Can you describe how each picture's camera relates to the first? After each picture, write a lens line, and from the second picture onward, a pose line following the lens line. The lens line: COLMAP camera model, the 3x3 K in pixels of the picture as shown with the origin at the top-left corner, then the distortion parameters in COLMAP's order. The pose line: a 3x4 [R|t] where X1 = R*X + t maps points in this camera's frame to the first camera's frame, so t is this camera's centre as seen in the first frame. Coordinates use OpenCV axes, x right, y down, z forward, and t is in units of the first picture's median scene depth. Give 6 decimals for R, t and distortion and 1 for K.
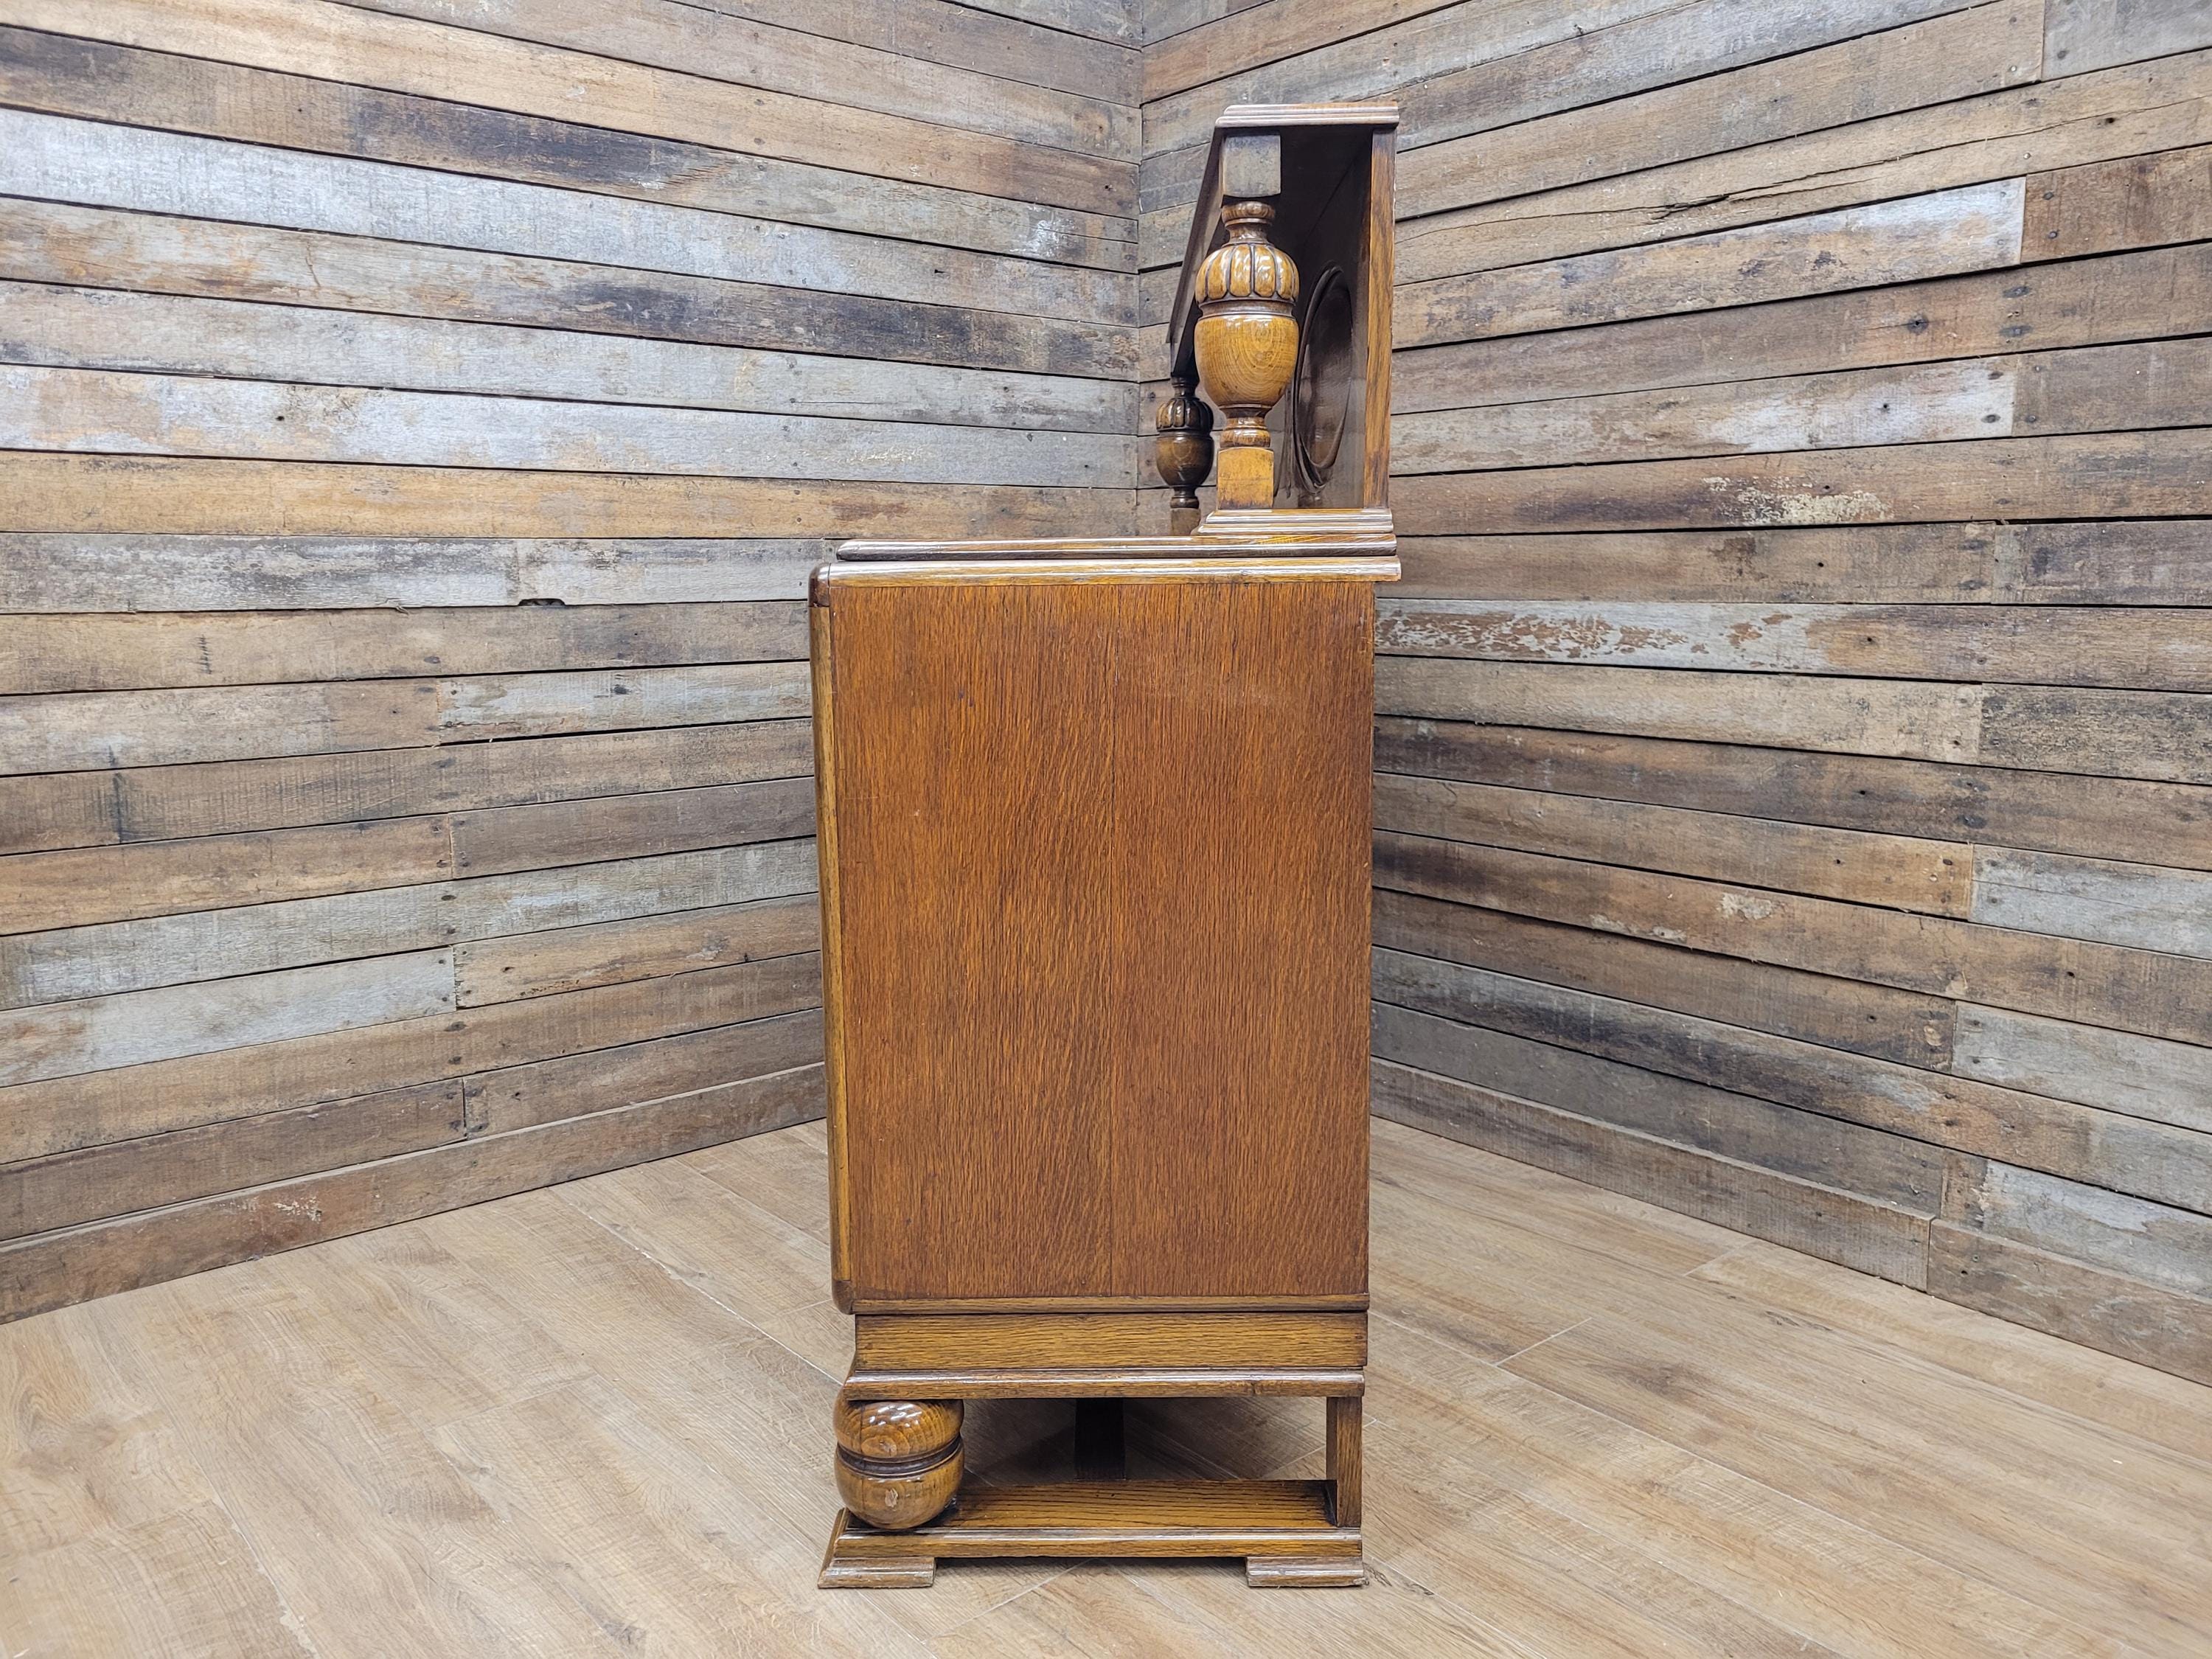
lens RADIAL K [[1693.8, 0, 1100.5], [0, 1693.8, 813.2], [0, 0, 1]] dist [0.046938, -0.033875]
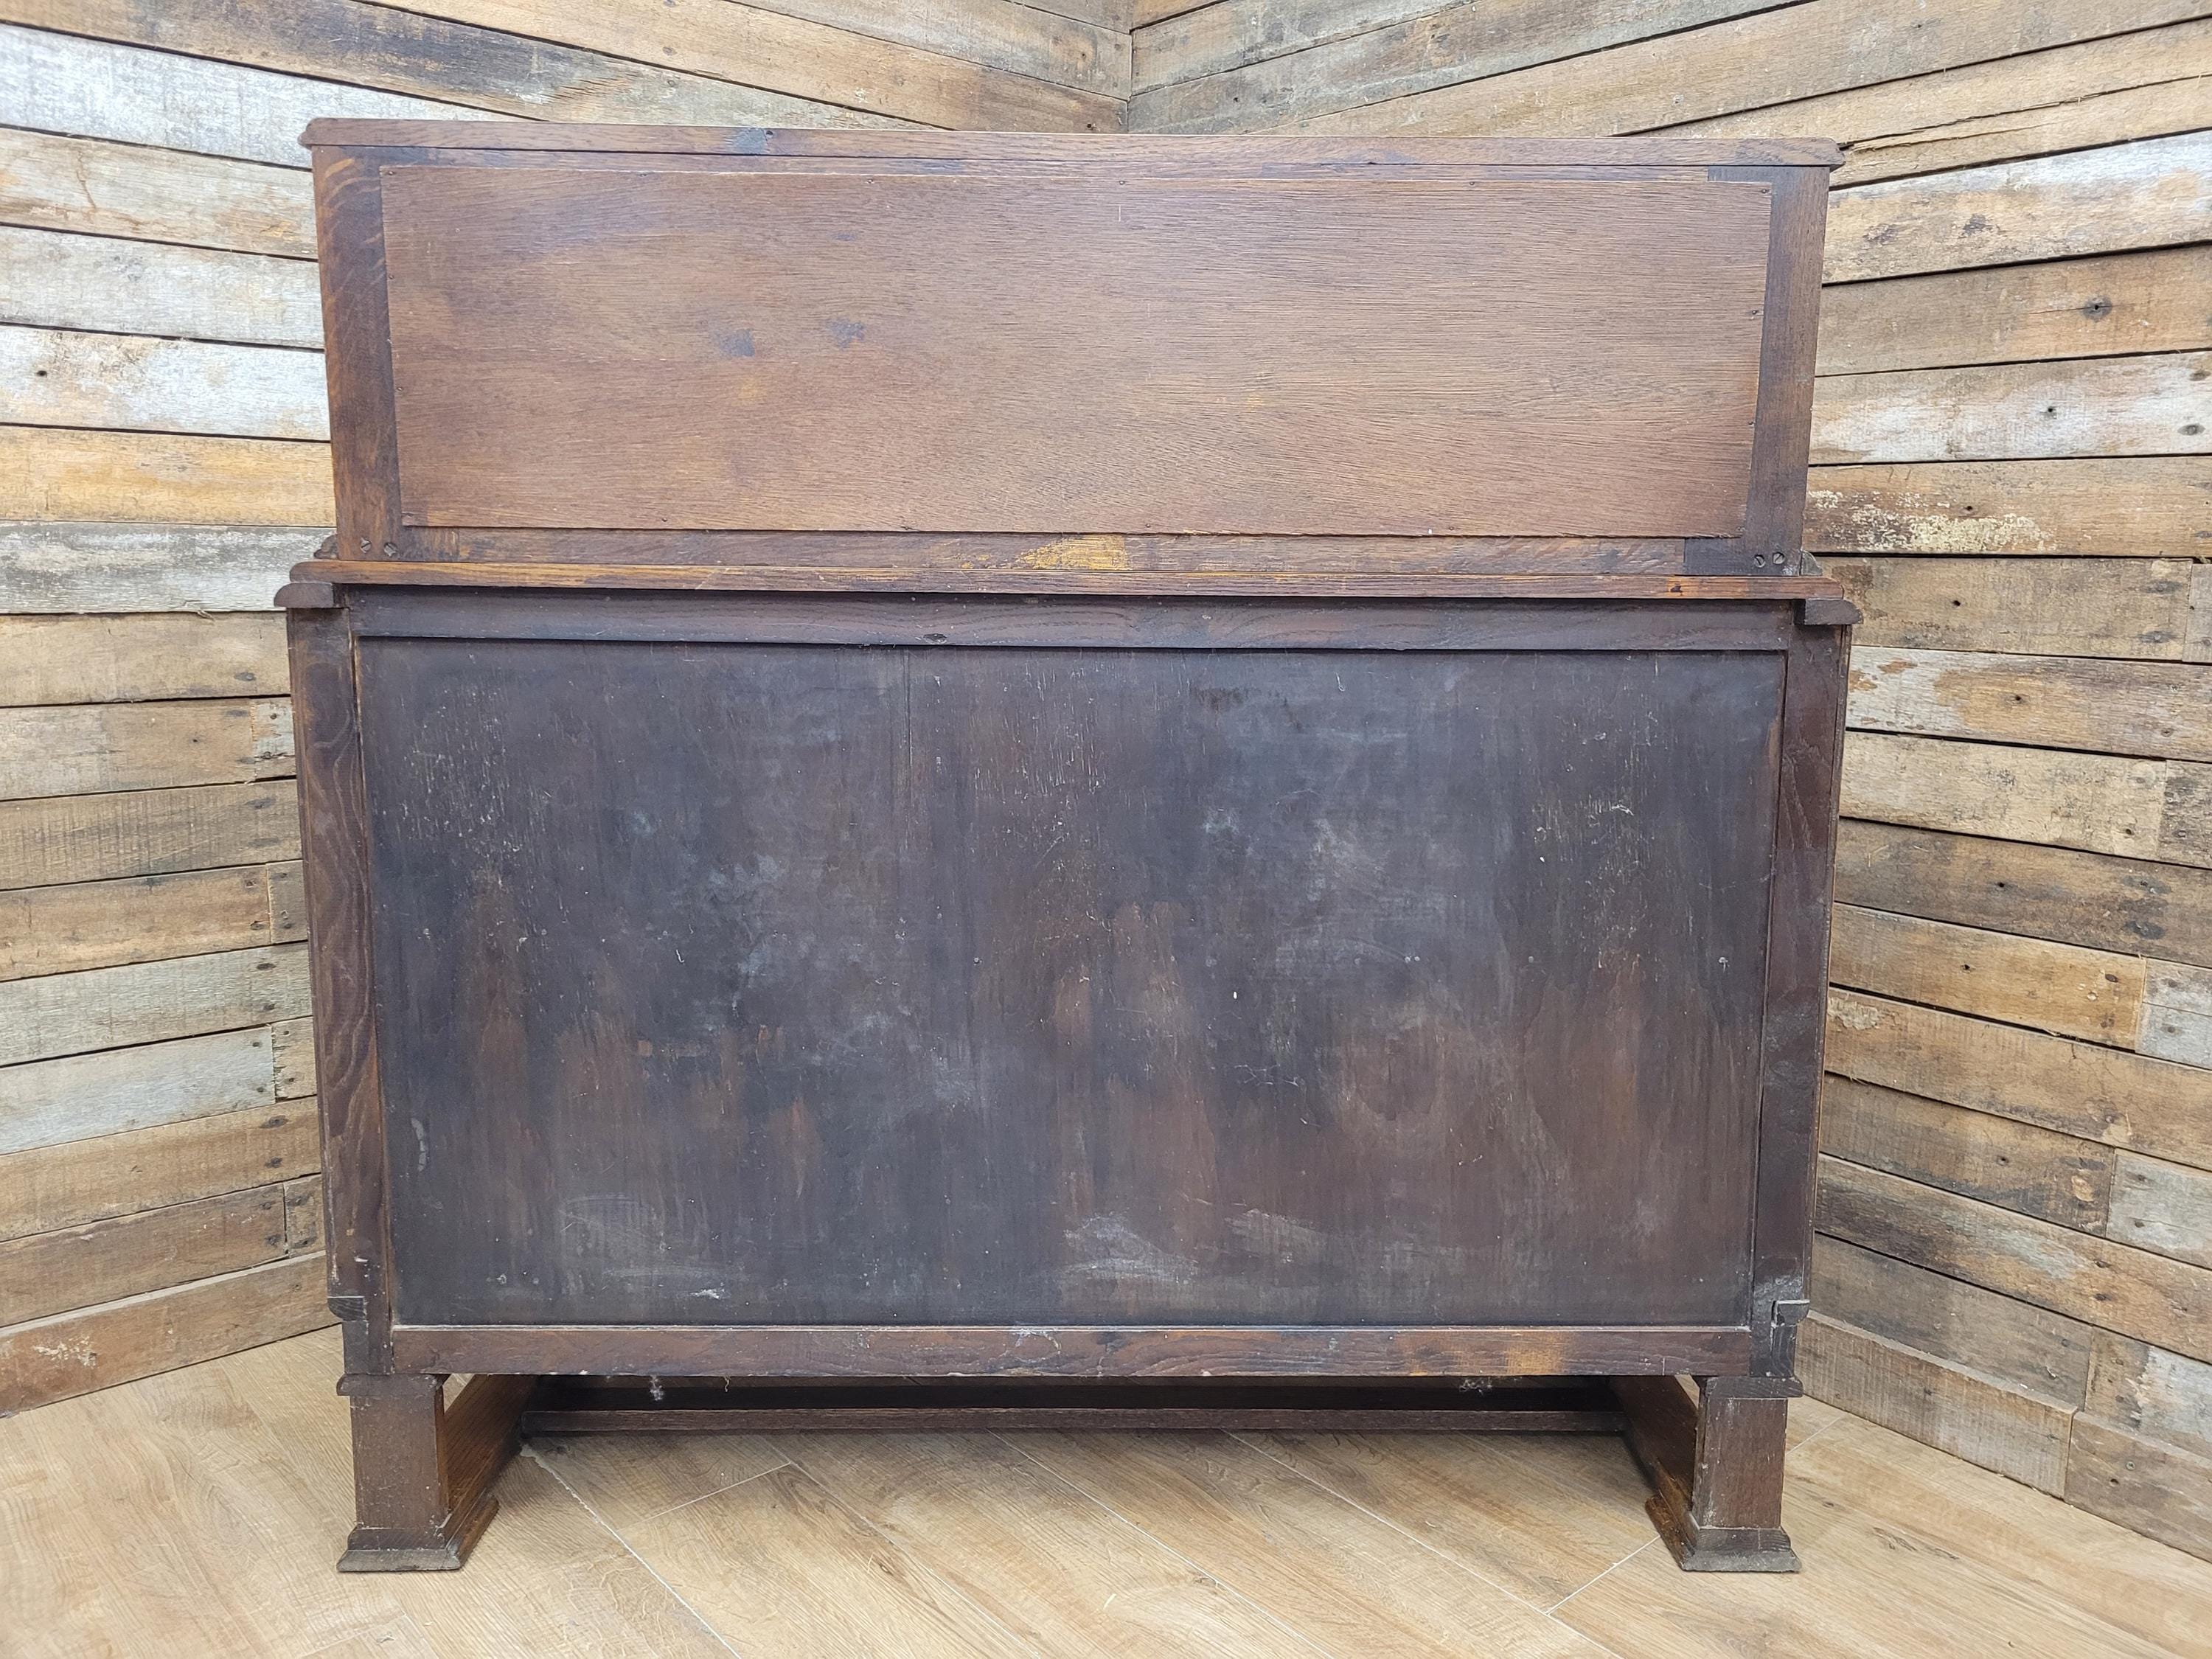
lens RADIAL K [[1693.8, 0, 1110.3], [0, 1693.8, 818.0], [0, 0, 1]] dist [0.046938, -0.033875]
pose [[0.999556, 0.019846, 0.022225, 0.002873], [-0.020234, 0.999644, 0.017381, -0.047660], [-0.021872, -0.017823, 0.999602, 0.186307]]
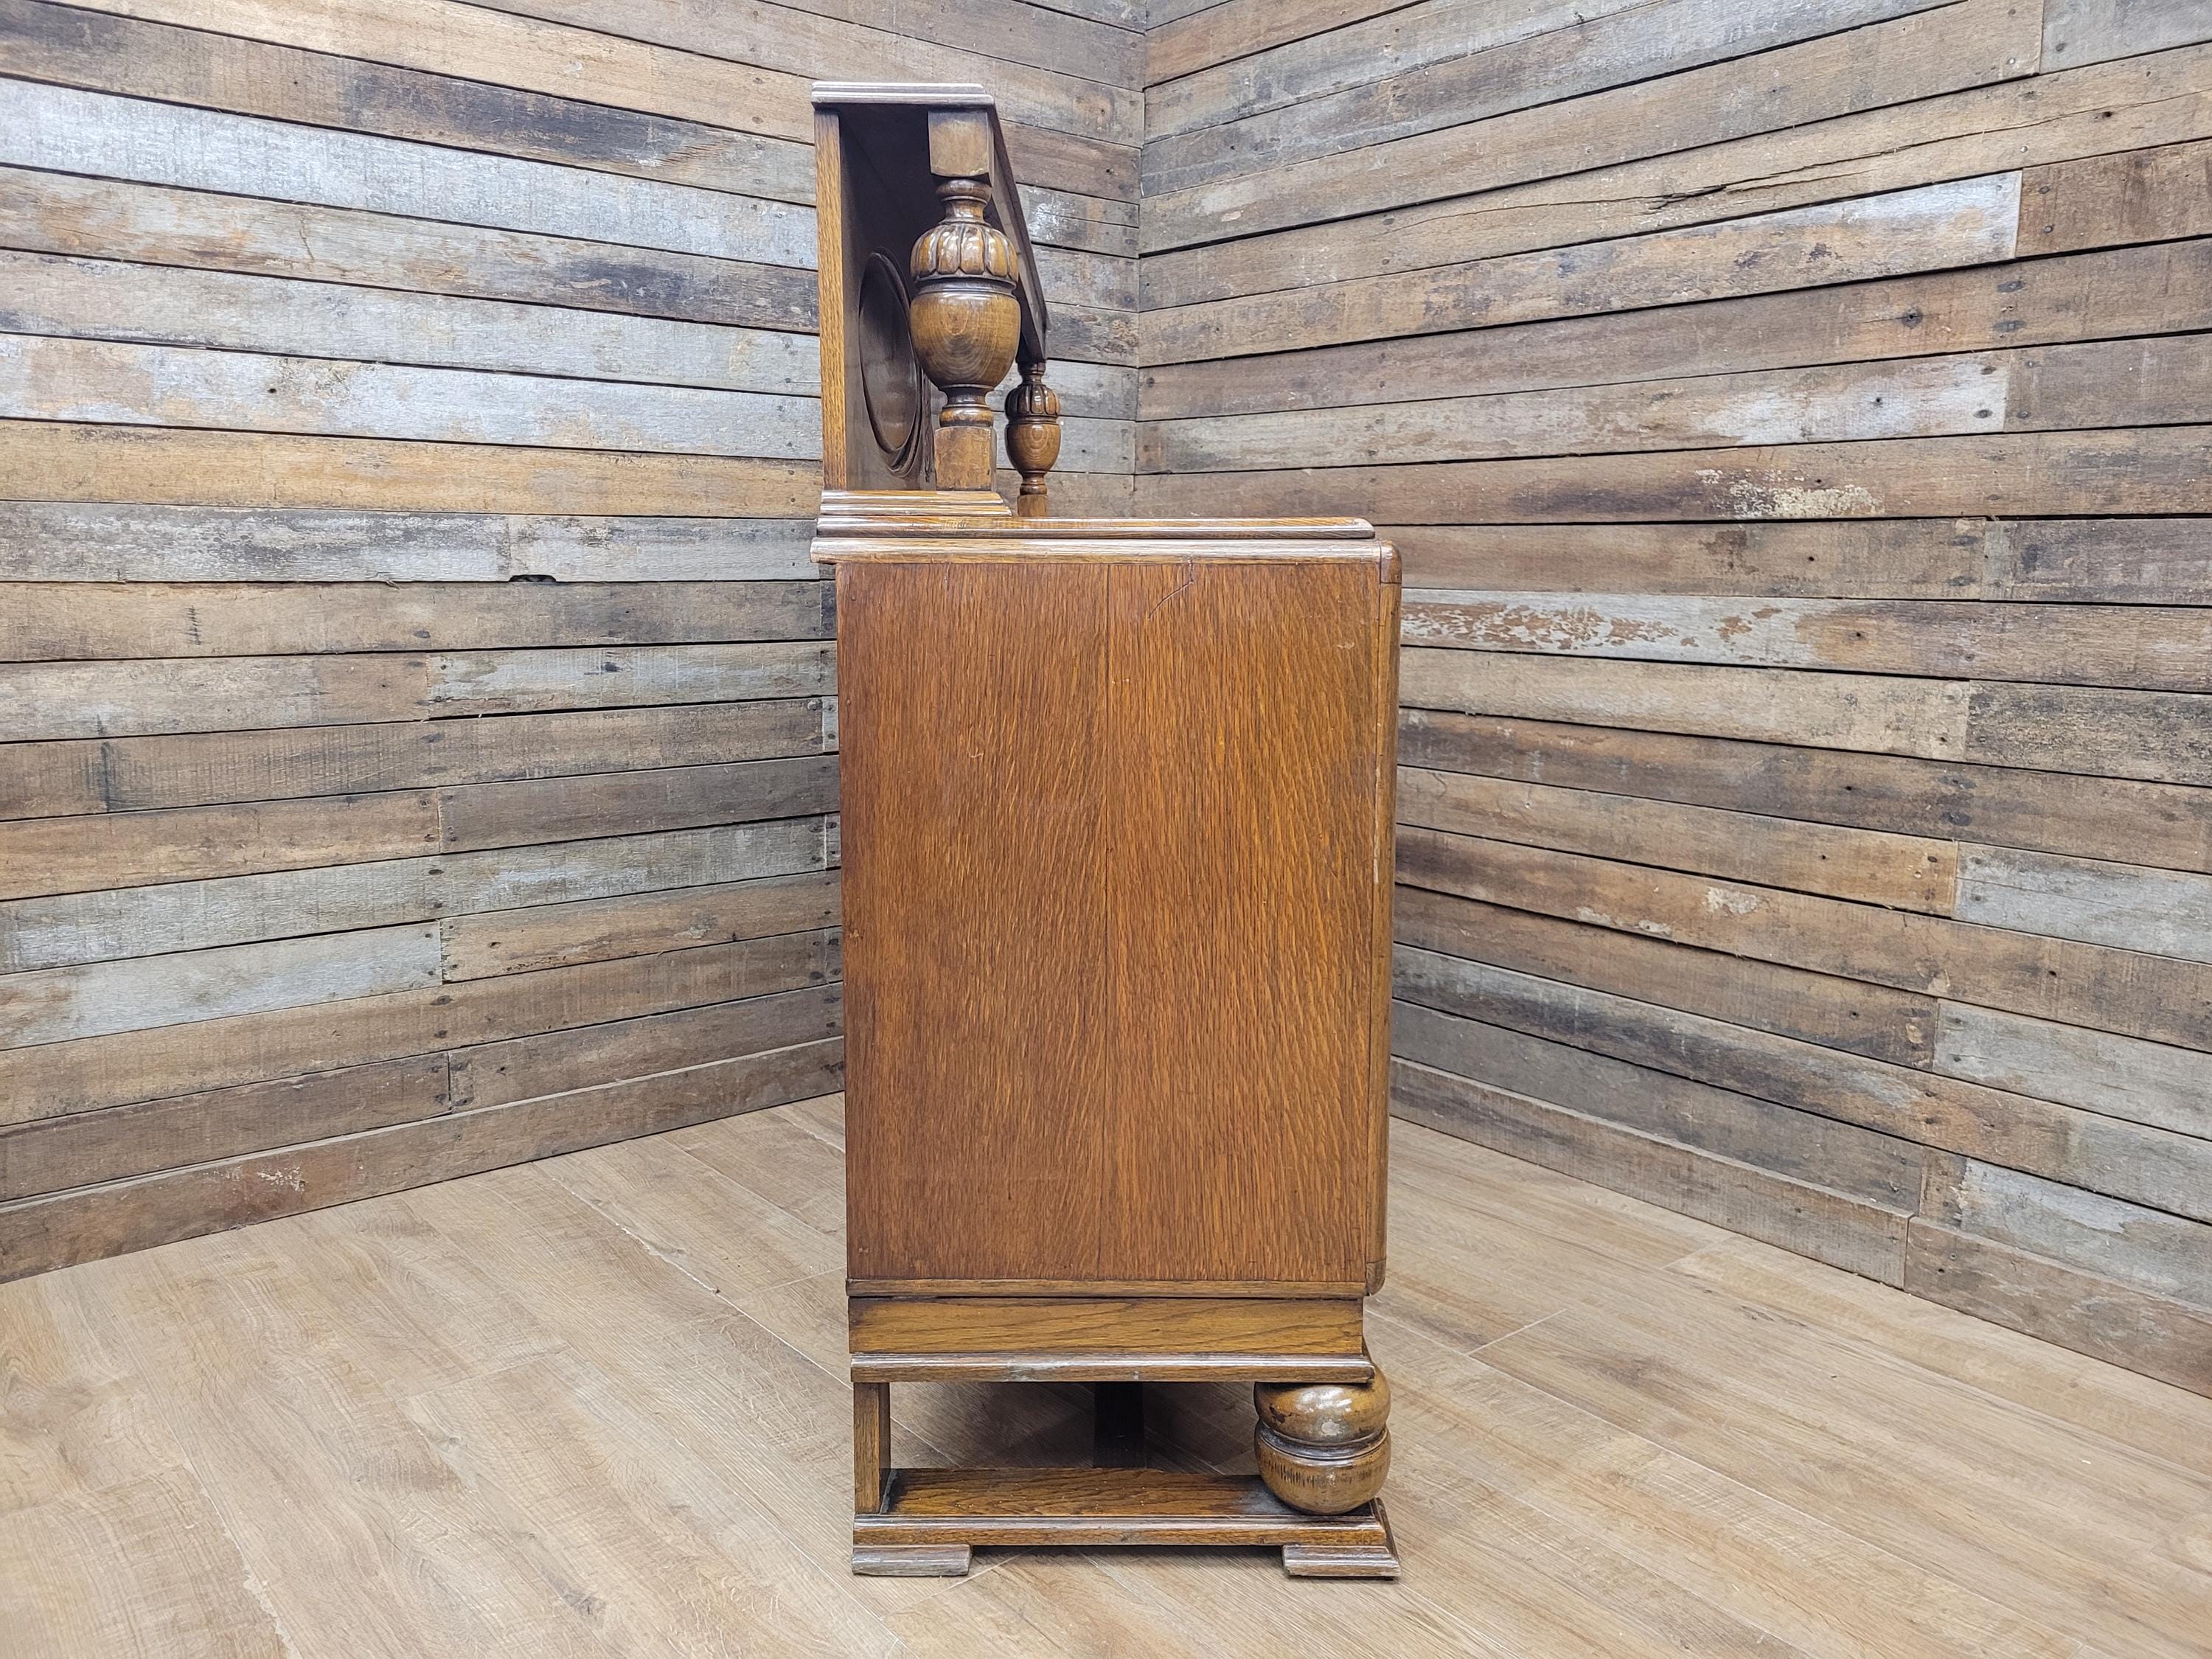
lens RADIAL K [[1693.8, 0, 1098.0], [0, 1693.8, 812.0], [0, 0, 1]] dist [0.046938, -0.033875]
pose [[0.999848, 0.015514, -0.007967, 0.015683], [-0.015465, 0.999861, 0.006225, 0.002177], [0.008063, -0.006100, 0.999949, 0.000258]]
